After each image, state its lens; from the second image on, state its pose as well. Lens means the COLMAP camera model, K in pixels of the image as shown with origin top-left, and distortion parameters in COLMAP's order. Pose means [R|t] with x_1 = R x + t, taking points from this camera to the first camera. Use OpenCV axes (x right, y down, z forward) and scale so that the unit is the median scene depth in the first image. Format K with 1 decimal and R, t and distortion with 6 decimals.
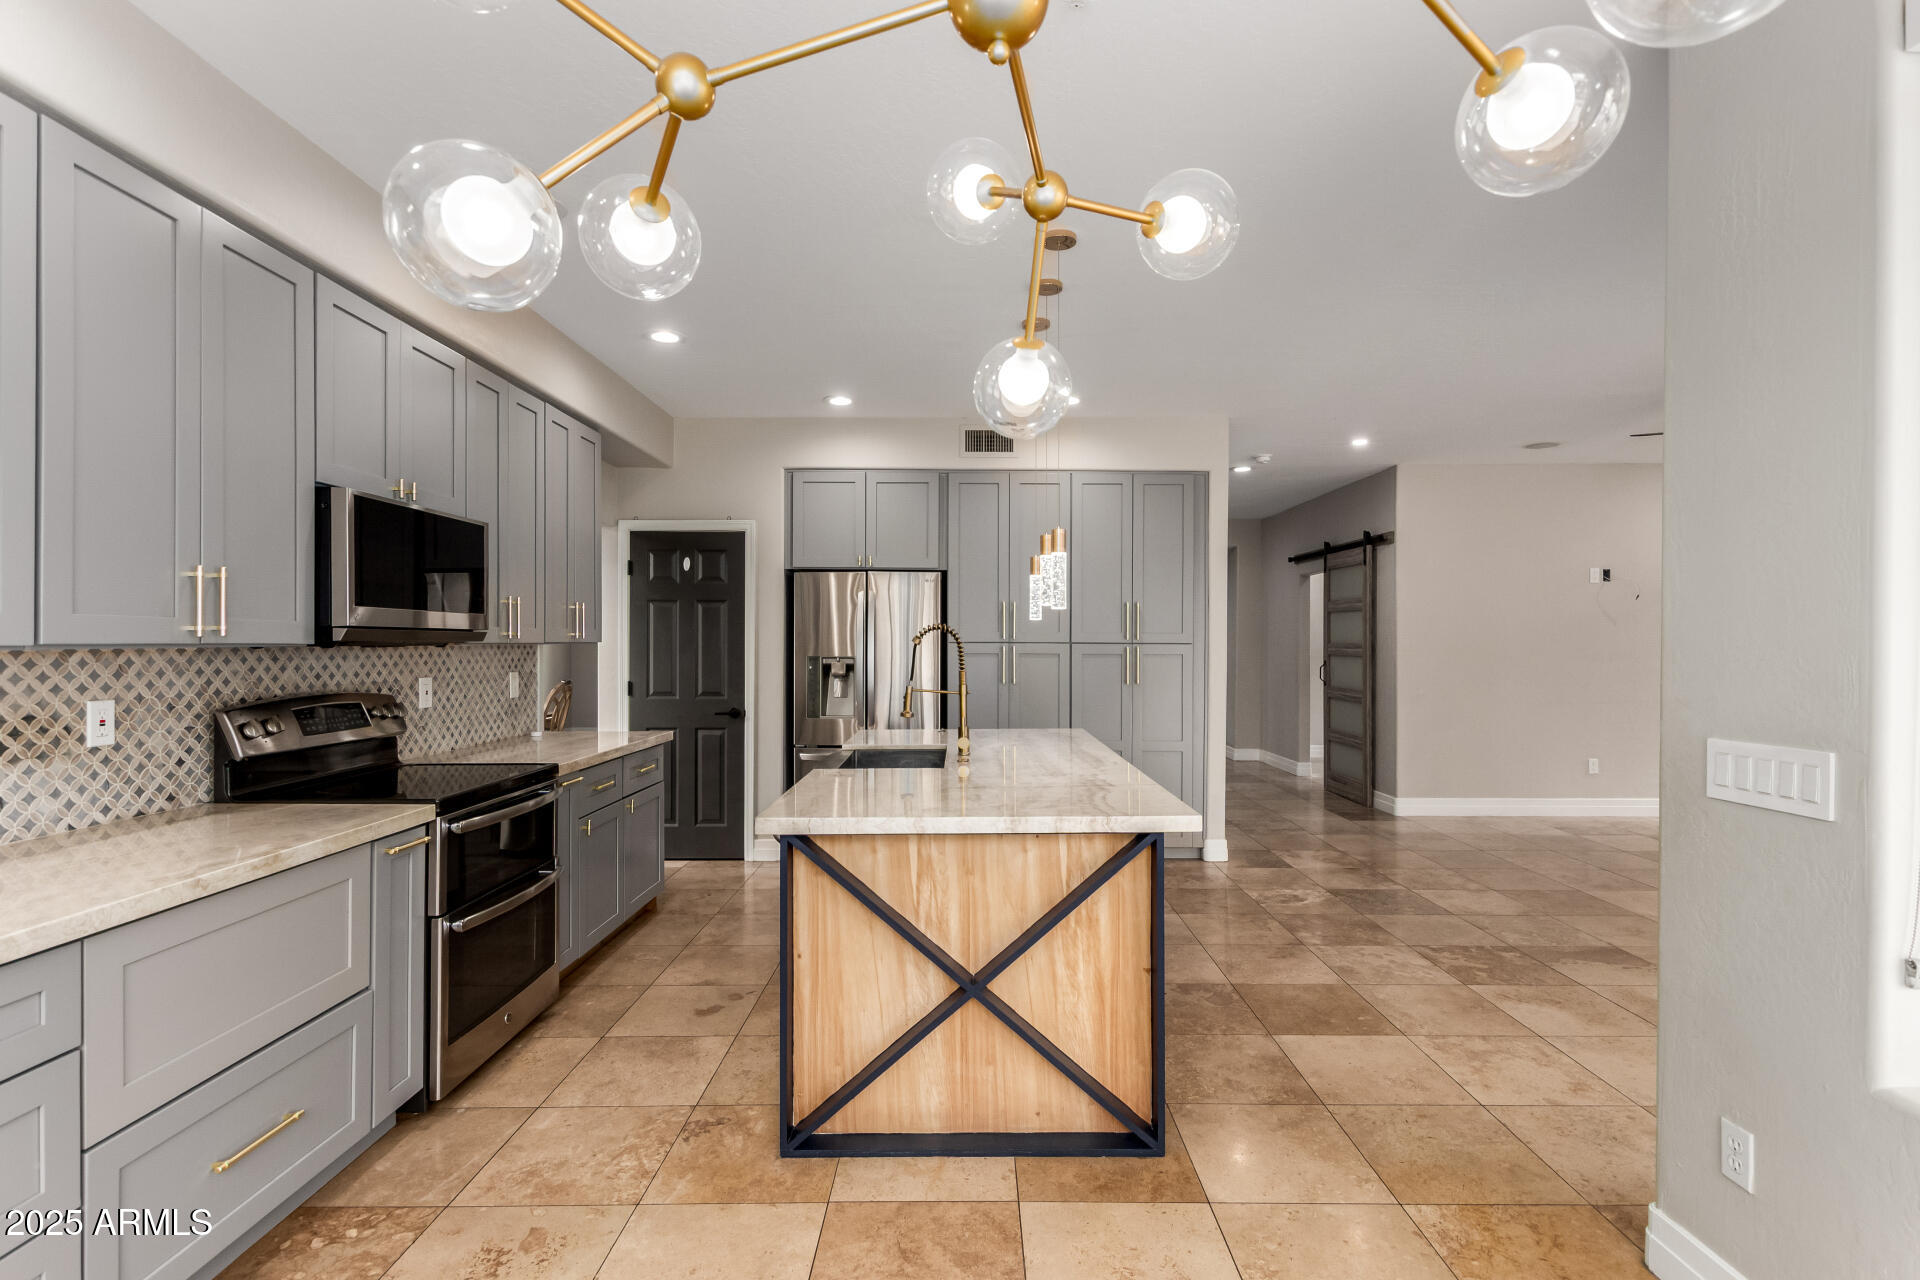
lens RADIAL K [[904.2, 0, 965.6], [0, 904.2, 643.9], [0, 0, 1]] dist [0.019212, 0.000381]
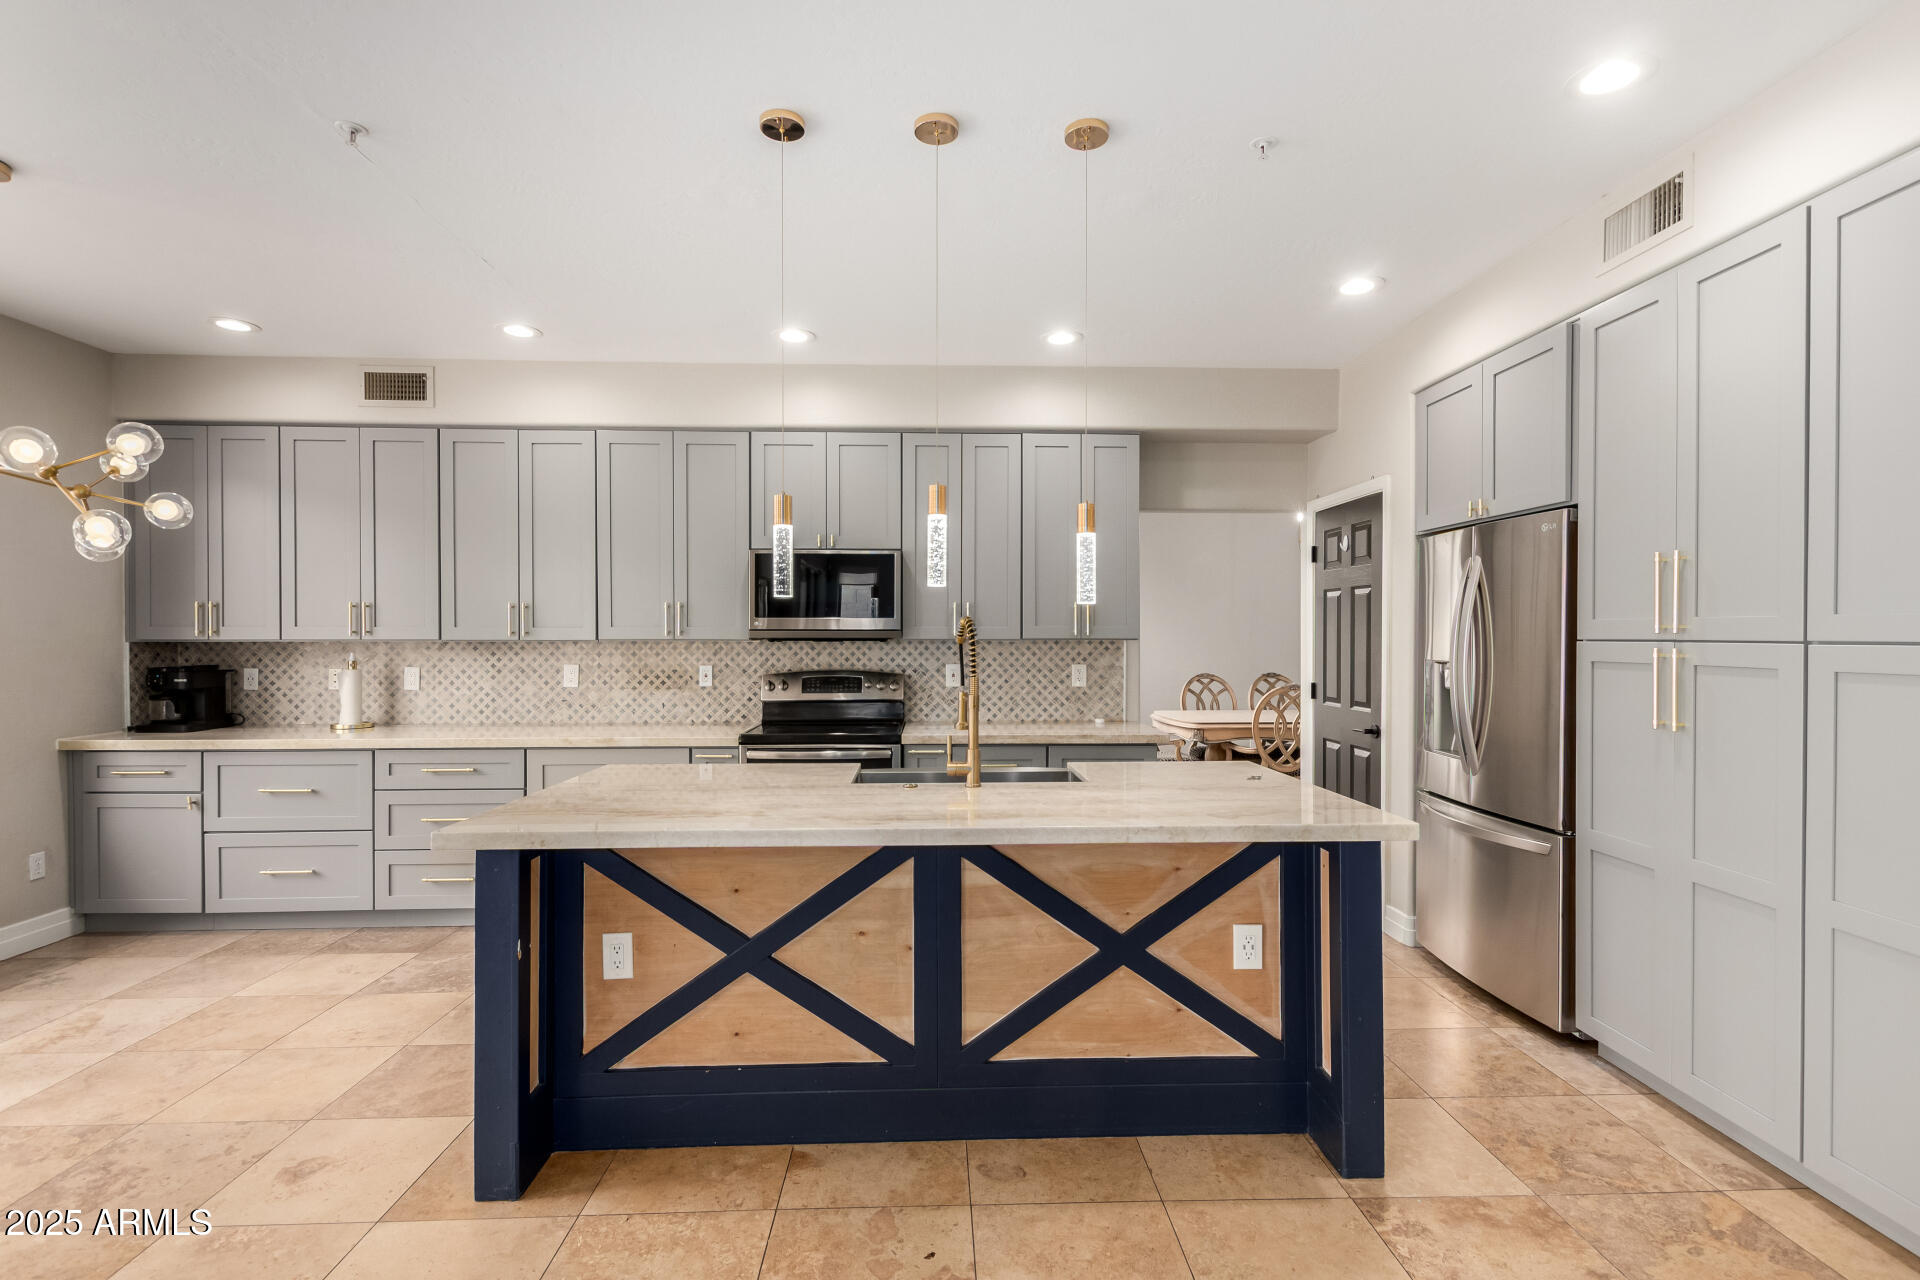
lens RADIAL K [[904.2, 0, 965.6], [0, 904.2, 643.9], [0, 0, 1]] dist [0.019212, 0.000381]
pose [[0.037578, 0.007219, -0.999268, 1.038670], [-0.001989, 0.999972, 0.007149, -0.004736], [0.999292, 0.001719, 0.037591, 1.310010]]
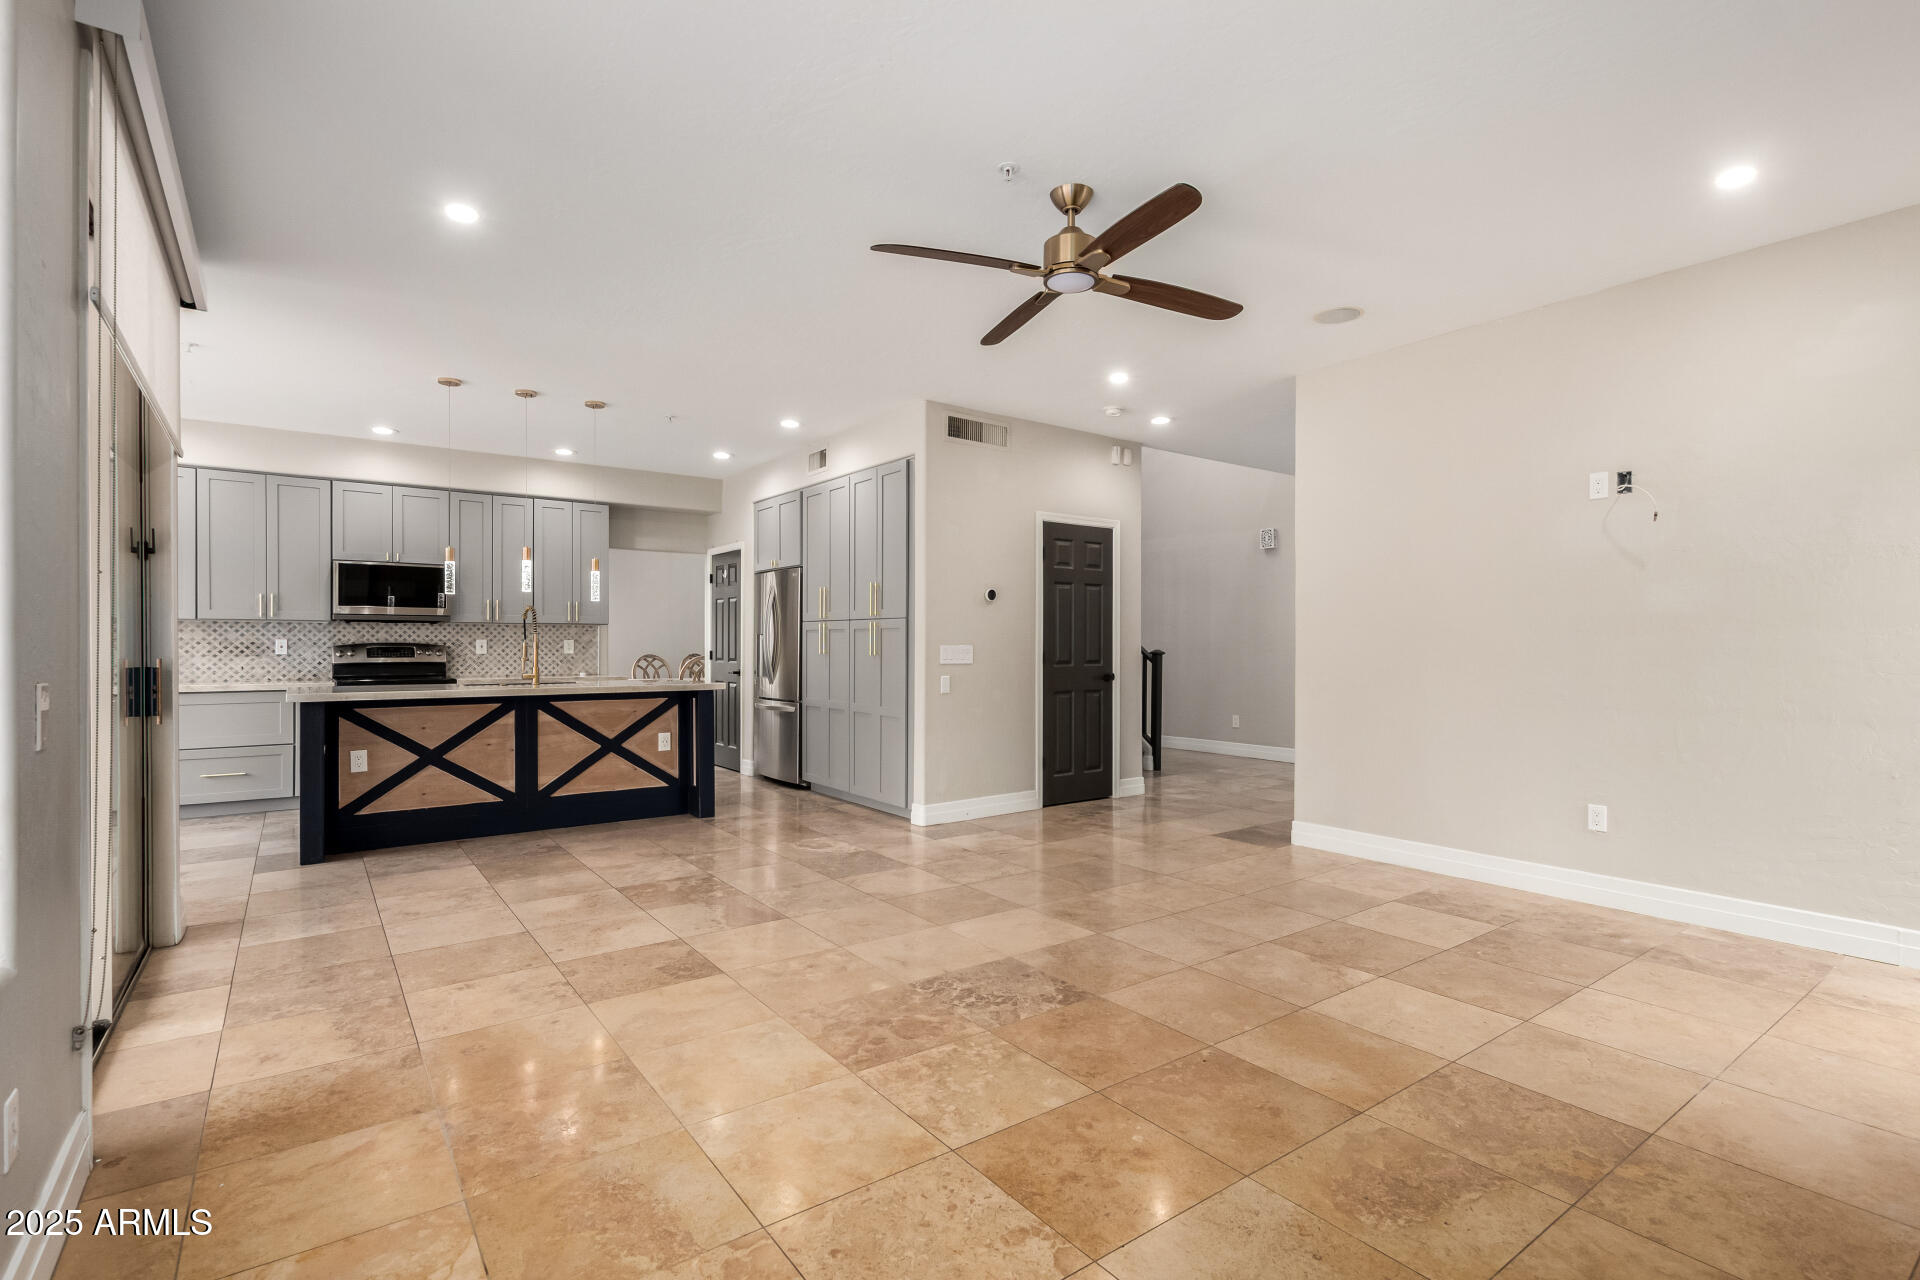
lens RADIAL K [[904.2, 0, 965.6], [0, 904.2, 643.9], [0, 0, 1]] dist [0.019212, 0.000381]
pose [[0.588136, -0.001862, -0.808760, 2.427375], [-0.001634, 0.999993, -0.003490, 0.071730], [0.808760, 0.003374, 0.588129, 0.900508]]
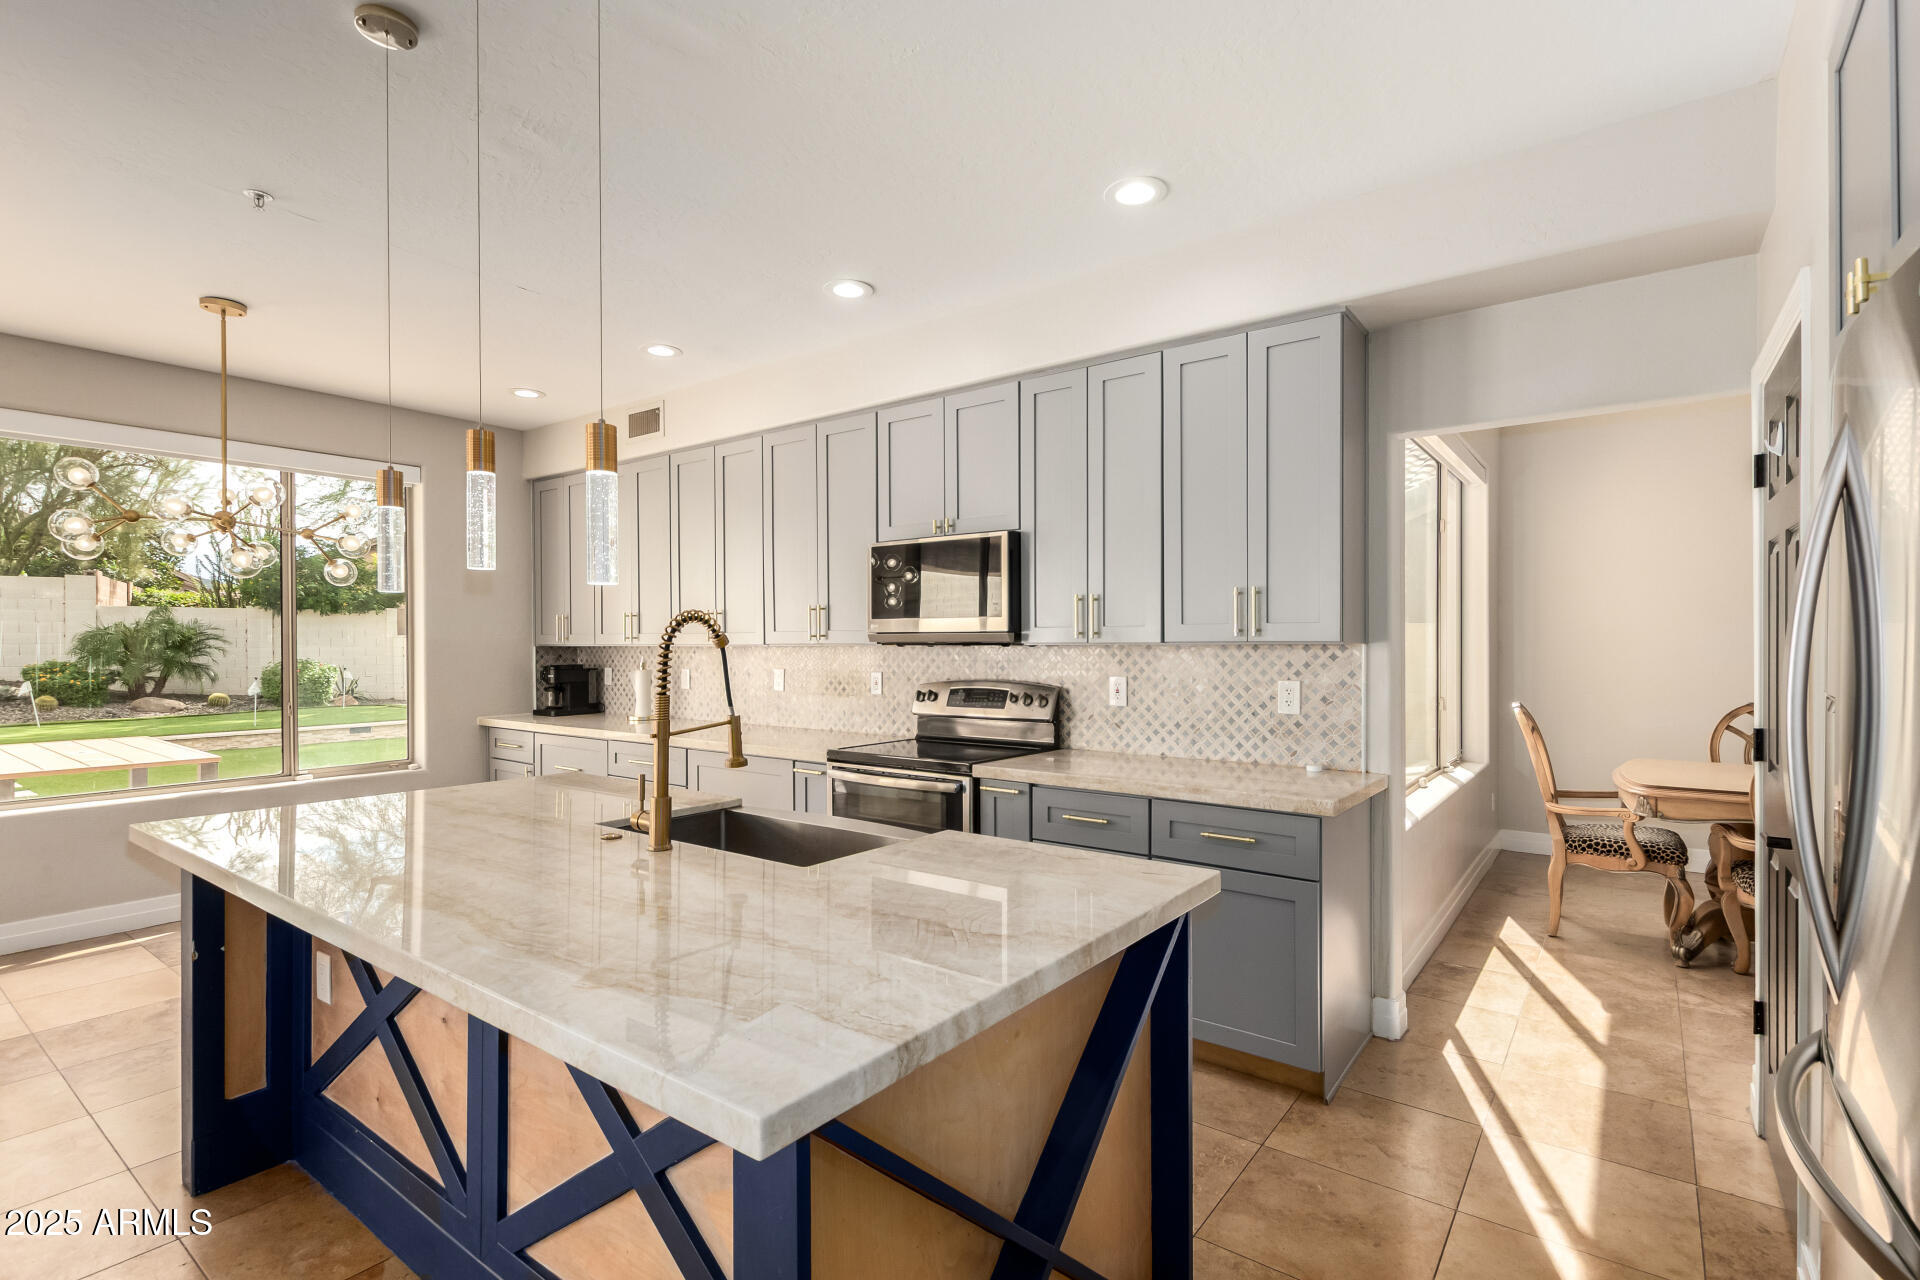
lens RADIAL K [[904.2, 0, 965.6], [0, 904.2, 643.9], [0, 0, 1]] dist [0.019212, 0.000381]
pose [[-0.597030, 0.002815, -0.802214, 0.447244], [0.001233, 0.999996, 0.002591, -0.003629], [0.802218, 0.000558, -0.597031, 1.994181]]
